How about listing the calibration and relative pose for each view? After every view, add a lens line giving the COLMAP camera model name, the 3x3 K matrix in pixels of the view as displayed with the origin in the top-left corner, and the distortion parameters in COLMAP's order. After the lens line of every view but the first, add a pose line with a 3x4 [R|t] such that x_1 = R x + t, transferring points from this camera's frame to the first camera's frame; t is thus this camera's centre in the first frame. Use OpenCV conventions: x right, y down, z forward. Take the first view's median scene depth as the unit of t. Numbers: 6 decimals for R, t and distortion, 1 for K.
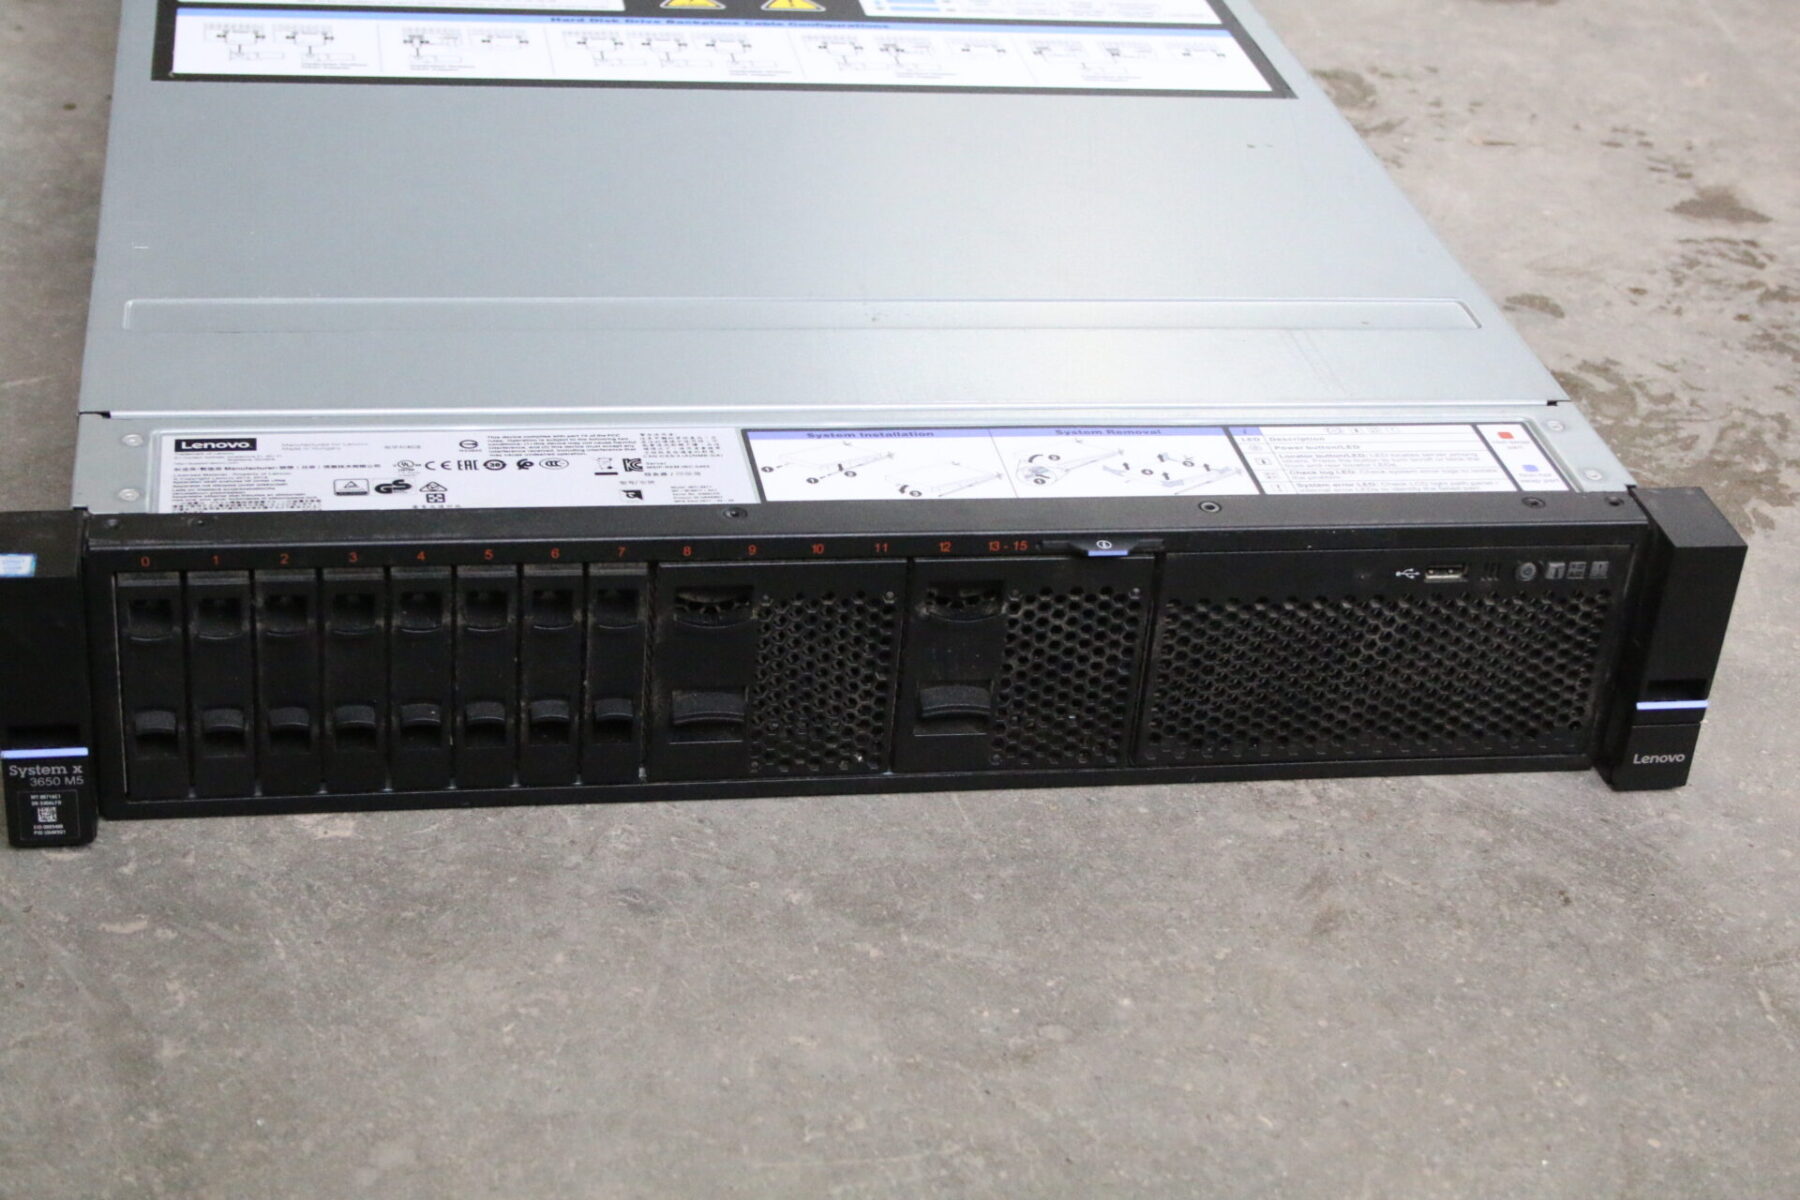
lens RADIAL K [[3015.9, 0, 900.0], [0, 3015.9, 600.0], [0, 0, 1]] dist [-0.006494, 0.184765]
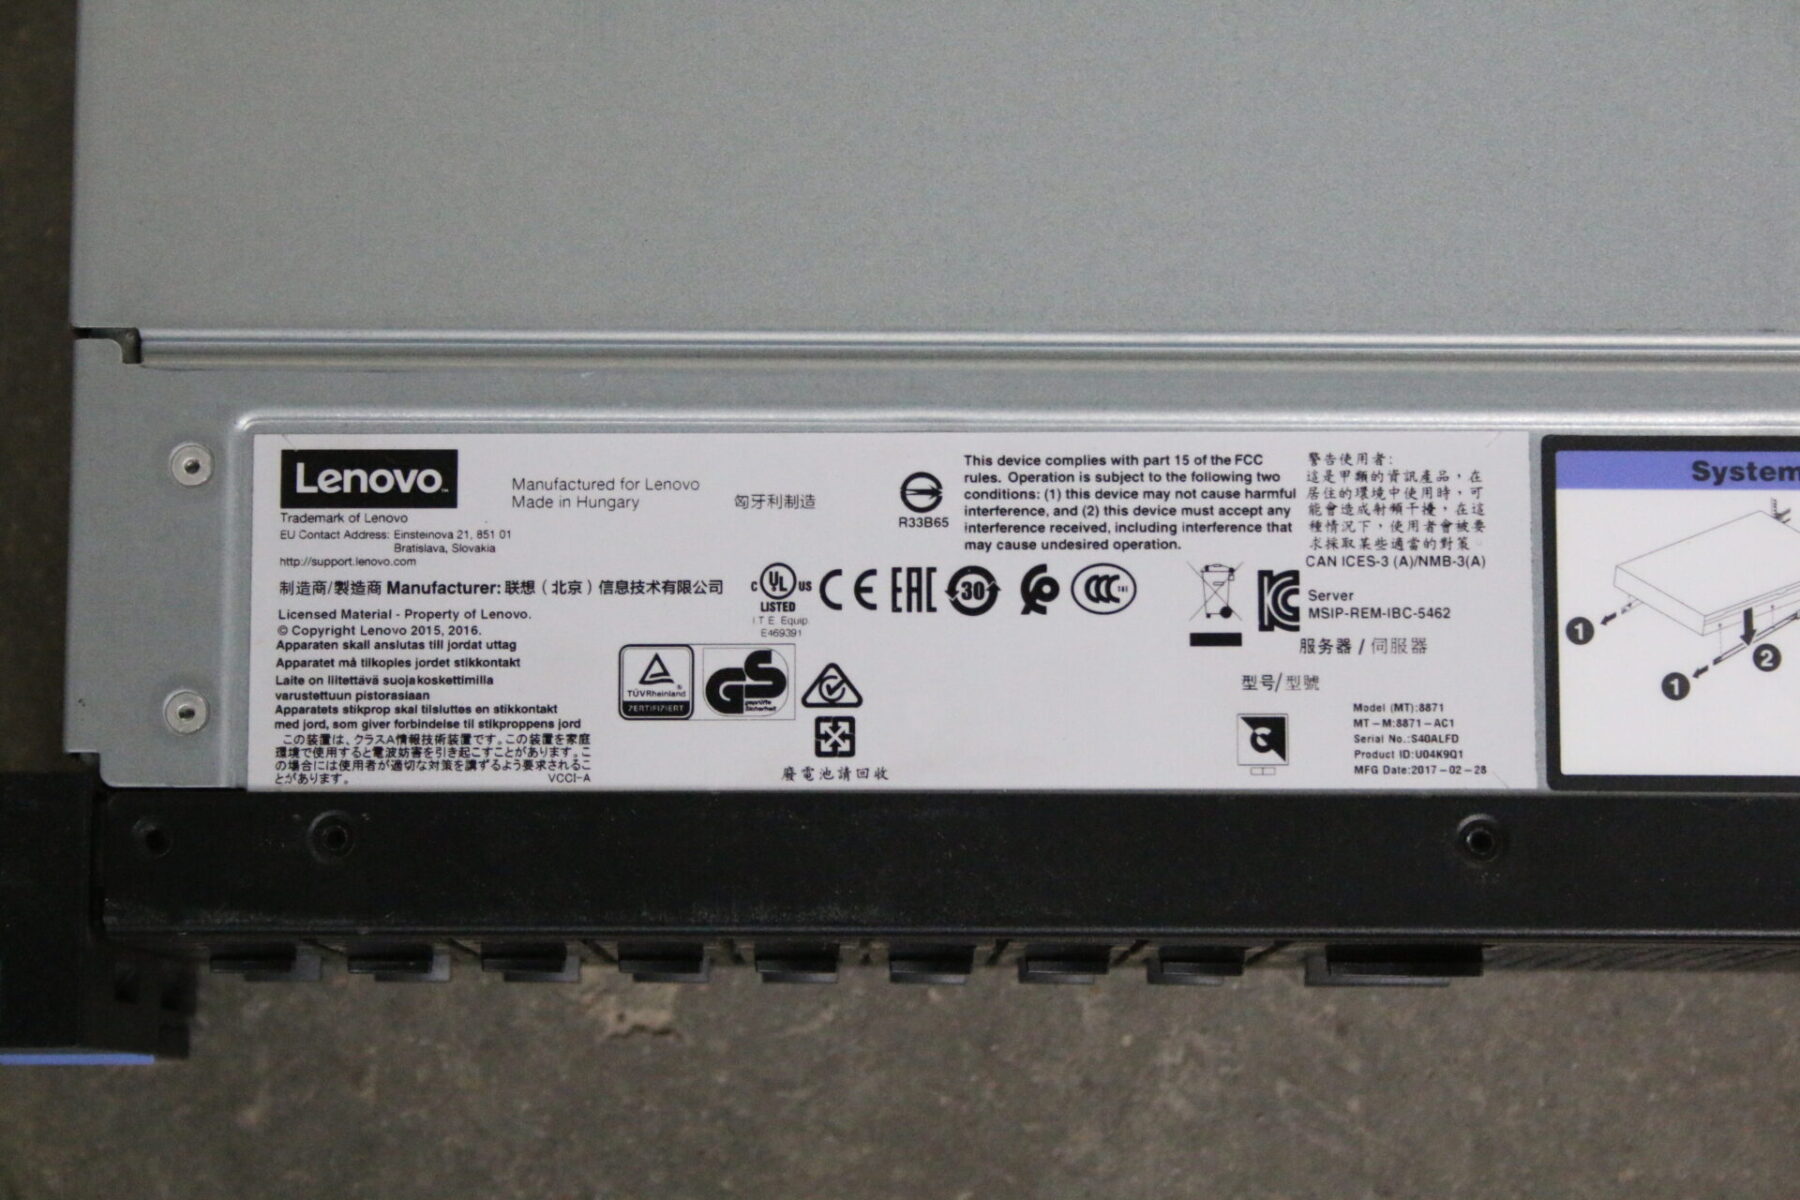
lens RADIAL K [[4237.8, 0, 900.0], [0, 4237.8, 600.0], [0, 0, 1]] dist [0.064991, 0.324785]
pose [[0.980518, 0.171652, -0.095499, -0.084412], [-0.030523, 0.613414, 0.789171, -0.544574], [0.194043, -0.770882, 0.606703, 0.613101]]
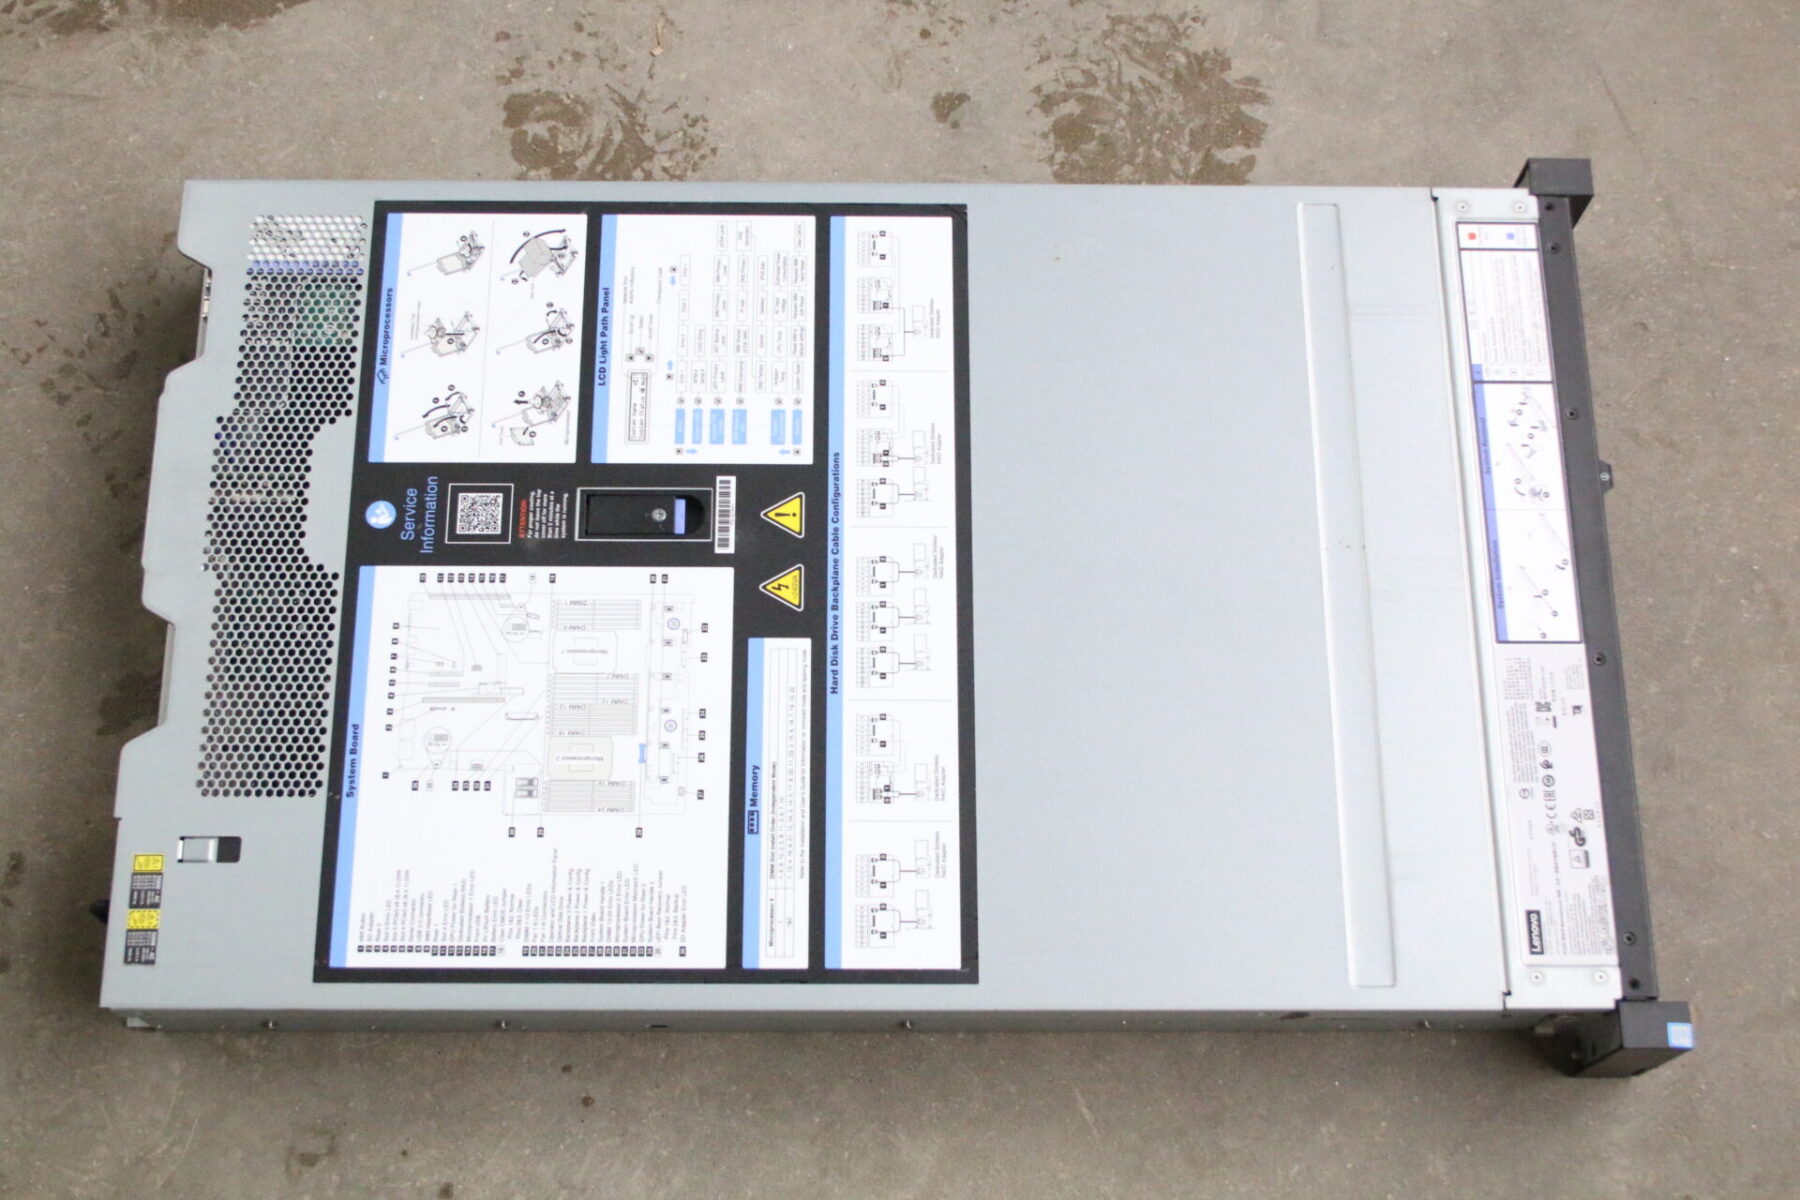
lens RADIAL K [[2480.4, 0, 900.0], [0, 2480.4, 600.0], [0, 0, 1]] dist [-0.031749, 0.009755]
pose [[0.176148, -0.947059, 0.268423, -0.491729], [0.495842, 0.320932, 0.806935, -1.443097], [-0.850360, -0.009045, 0.526123, 0.560860]]
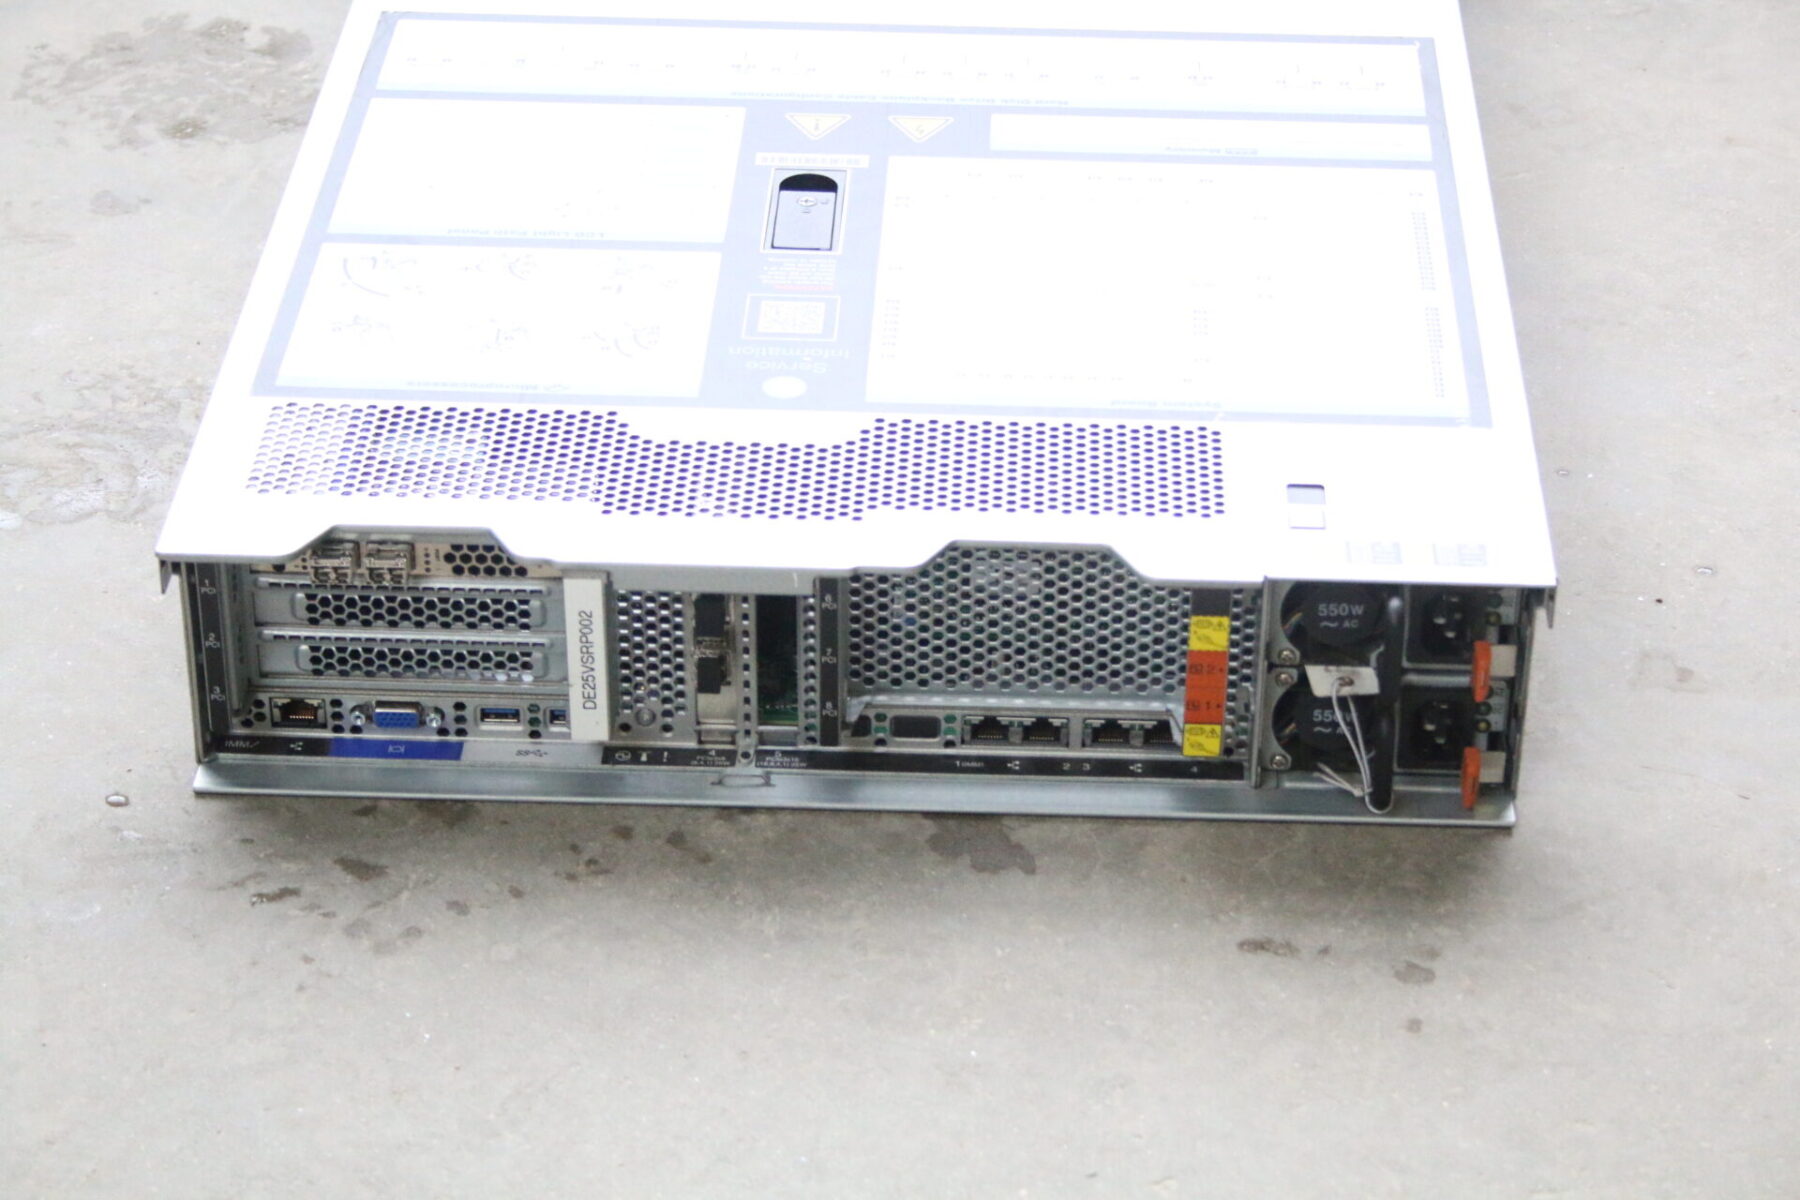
lens RADIAL K [[4237.8, 0, 900.0], [0, 4237.8, 600.0], [0, 0, 1]] dist [0.064991, 0.324785]
pose [[-0.971205, -0.195340, 0.136397, -0.393890], [0.034469, 0.451271, 0.891721, -1.904975], [-0.235741, 0.870745, -0.431543, 2.425208]]
